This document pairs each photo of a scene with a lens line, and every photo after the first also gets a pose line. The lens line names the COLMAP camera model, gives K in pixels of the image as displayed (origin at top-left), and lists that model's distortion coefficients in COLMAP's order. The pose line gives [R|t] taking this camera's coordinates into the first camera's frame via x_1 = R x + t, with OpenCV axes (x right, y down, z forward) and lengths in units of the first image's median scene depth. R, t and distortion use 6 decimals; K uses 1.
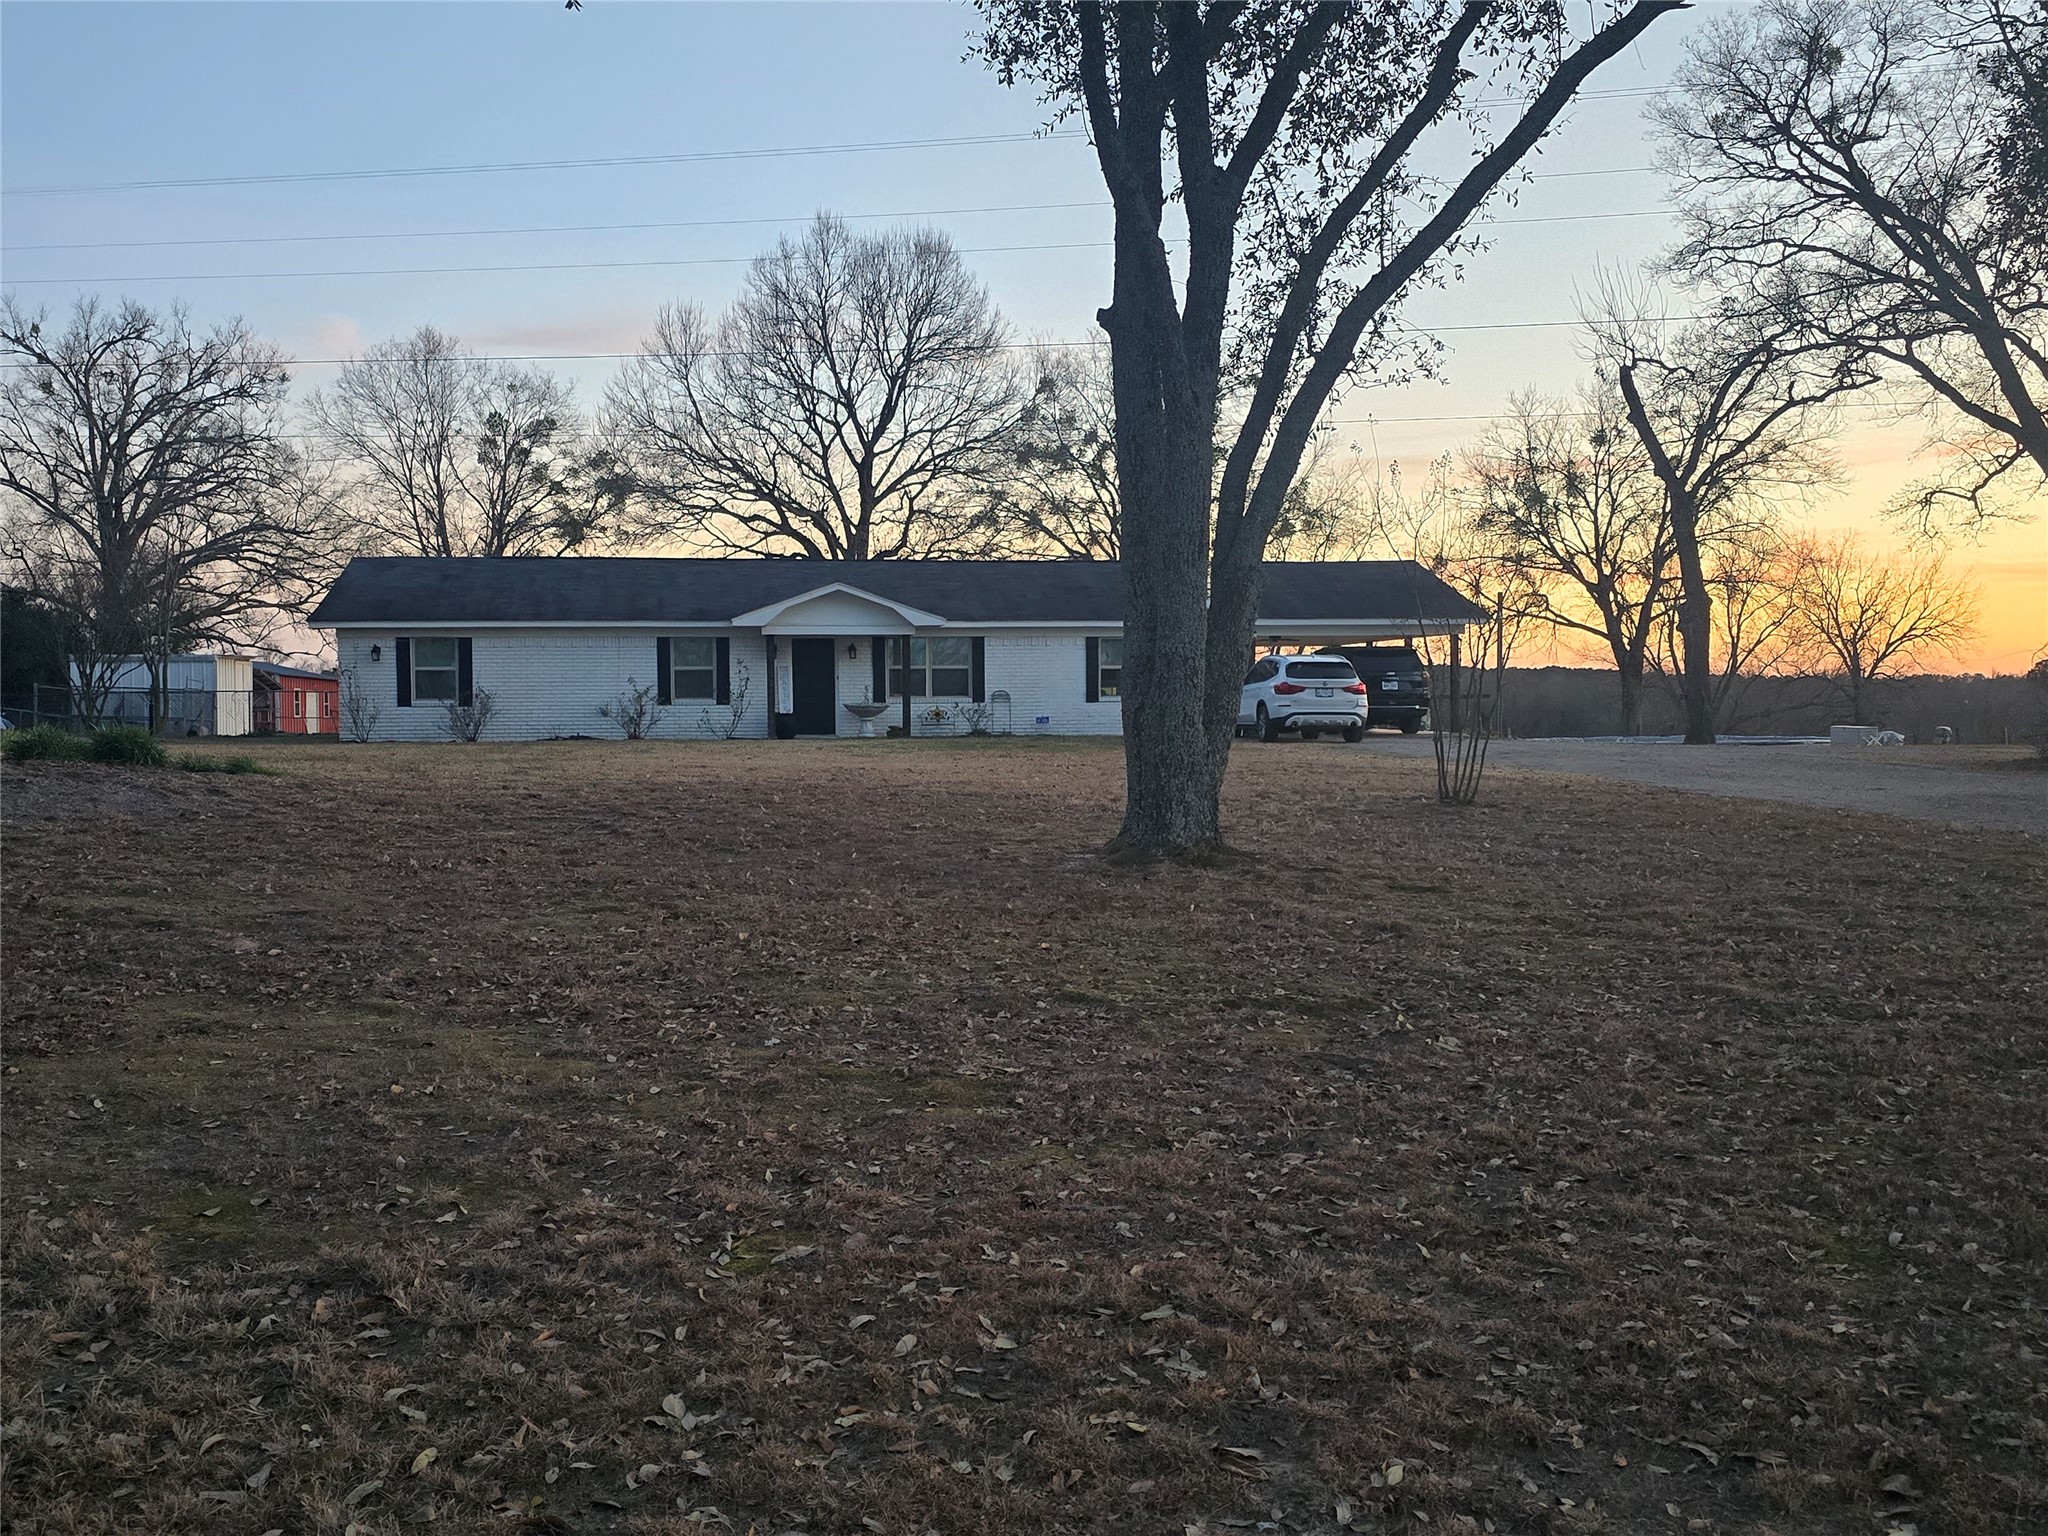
lens RADIAL K [[1864.7, 0, 994.6], [0, 1864.7, 769.4], [0, 0, 1]] dist [0.104972, -0.162392]
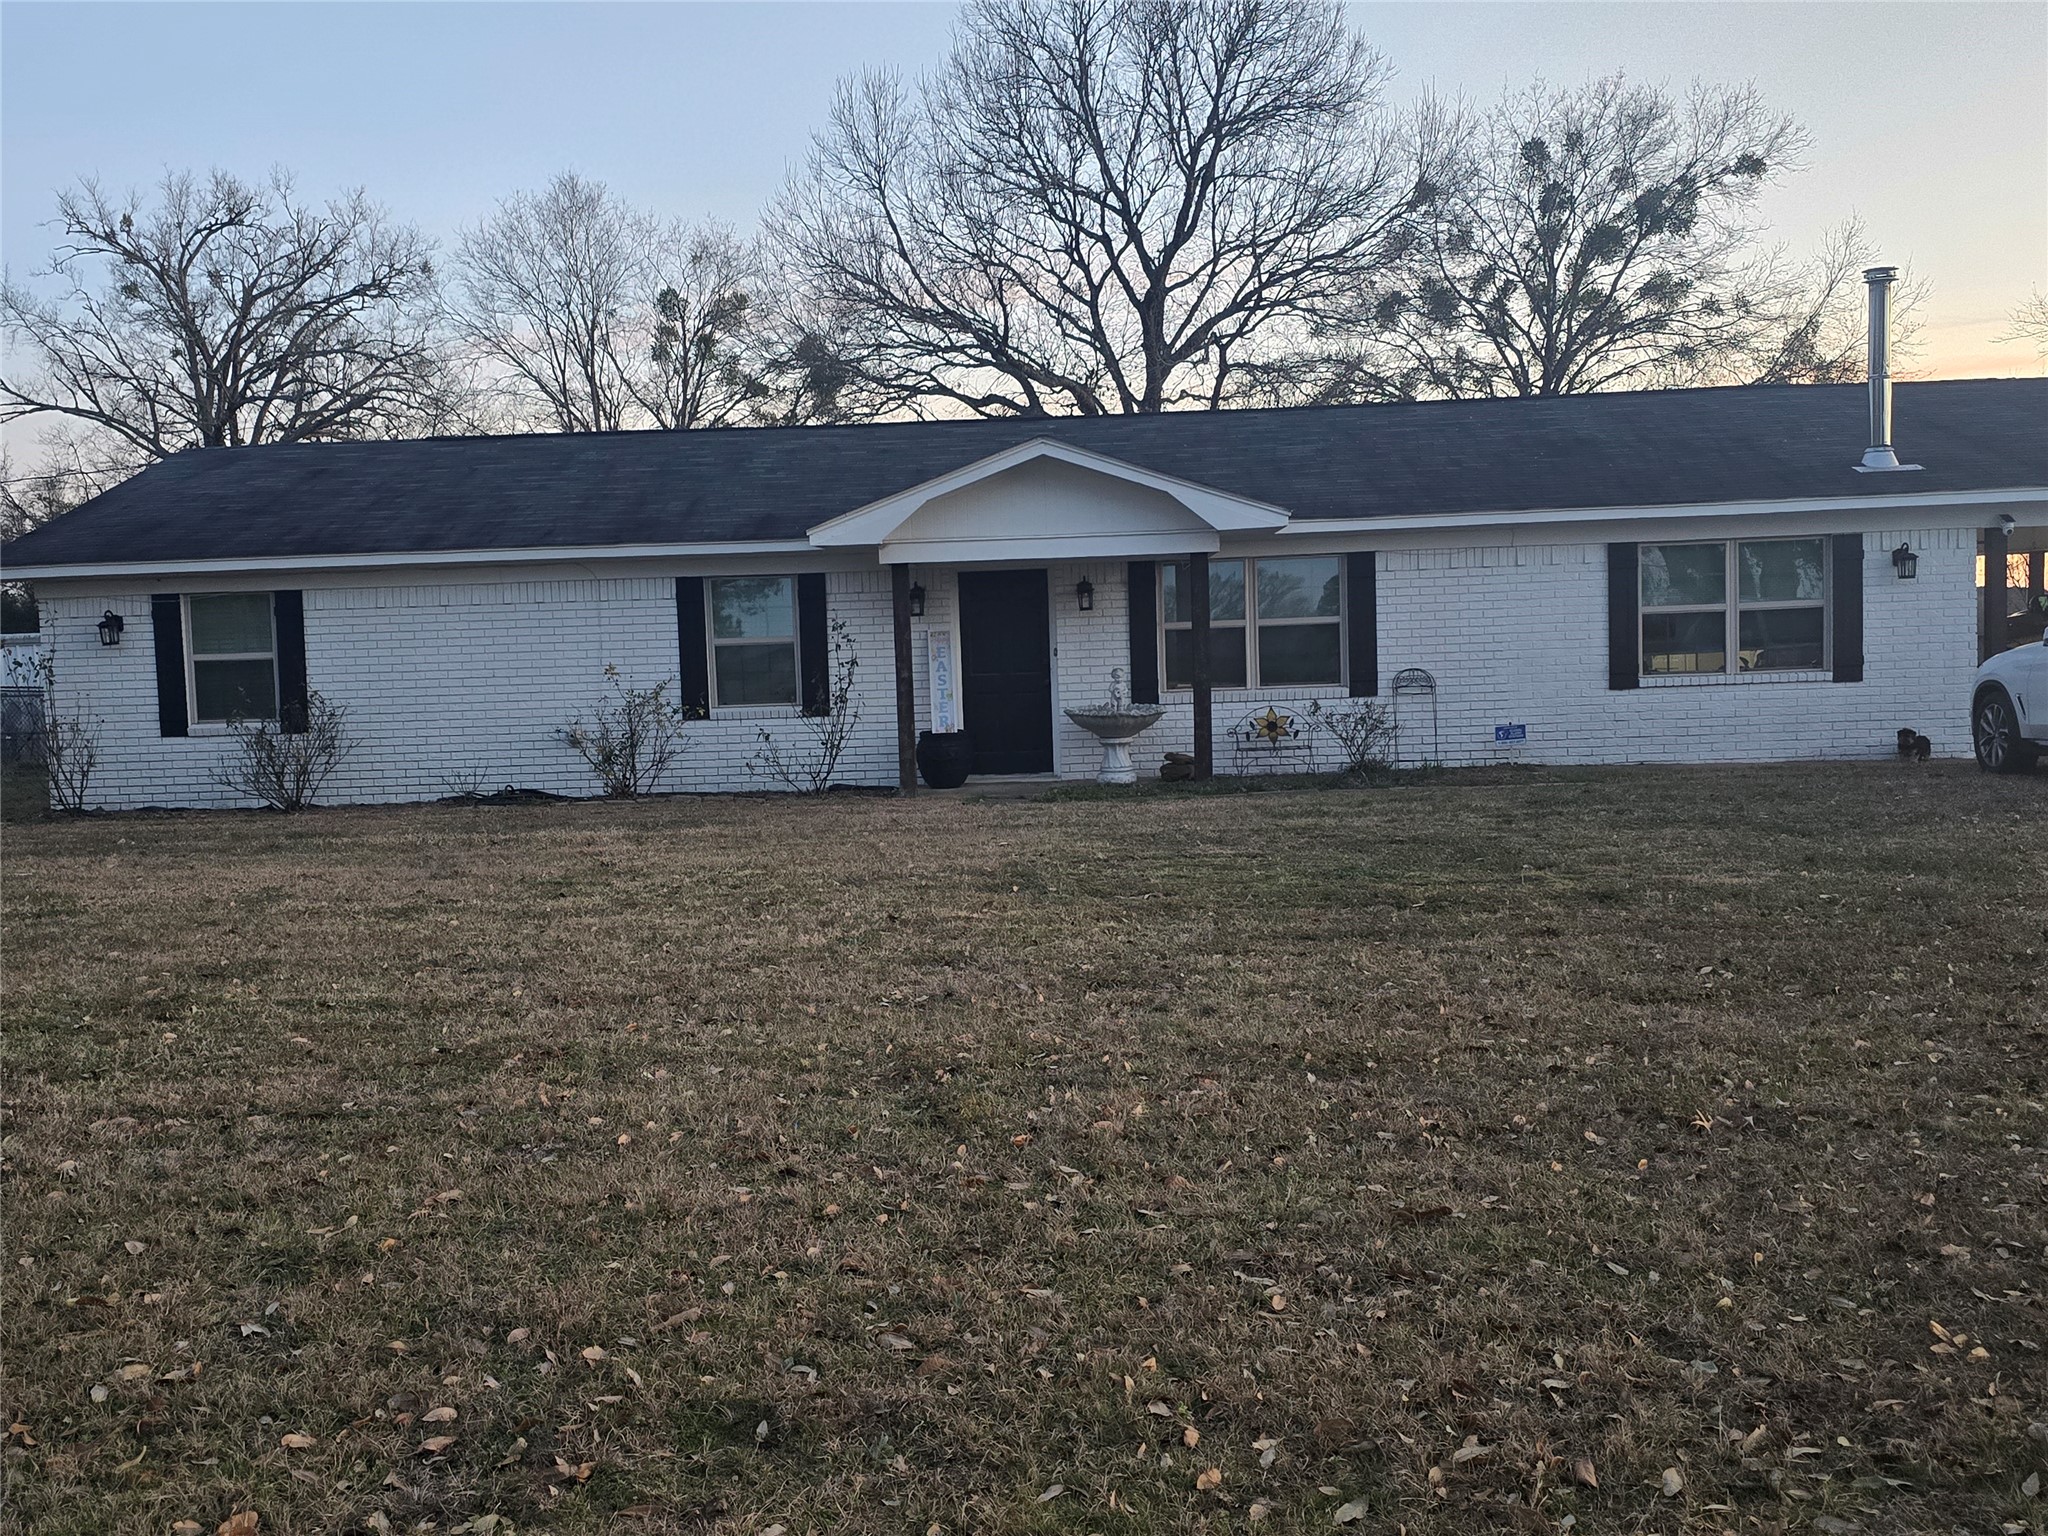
lens RADIAL K [[1864.7, 0, 994.6], [0, 1864.7, 769.4], [0, 0, 1]] dist [0.104972, -0.162392]
pose [[0.984433, -0.015244, -0.175100, -0.017176], [0.020614, 0.999370, 0.028892, -0.032504], [0.174549, -0.032052, 0.984127, 0.520279]]
